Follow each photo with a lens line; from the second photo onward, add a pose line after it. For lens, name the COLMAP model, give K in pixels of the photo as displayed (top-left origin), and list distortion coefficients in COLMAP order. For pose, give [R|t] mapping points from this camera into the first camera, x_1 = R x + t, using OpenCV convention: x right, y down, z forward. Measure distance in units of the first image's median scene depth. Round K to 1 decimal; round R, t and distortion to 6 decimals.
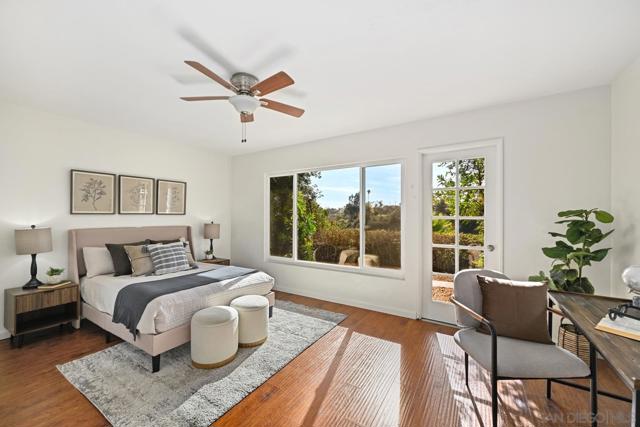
lens RADIAL K [[250.3, 0, 322.6], [0, 250.3, 214.3], [0, 0, 1]] dist [-0.001113, 0.000517]
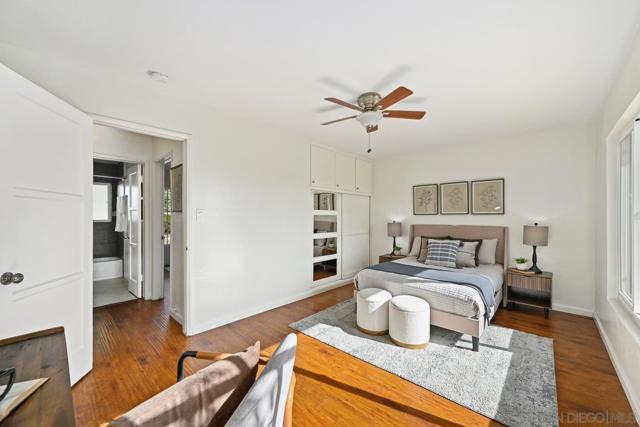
lens RADIAL K [[250.3, 0, 322.8], [0, 250.3, 216.7], [0, 0, 1]] dist [-0.001113, 0.000517]
pose [[-0.181454, -0.002027, -0.983397, 0.572581], [0.003994, 0.999988, -0.002798, 0.012771], [0.983391, -0.004435, -0.181443, 0.663861]]
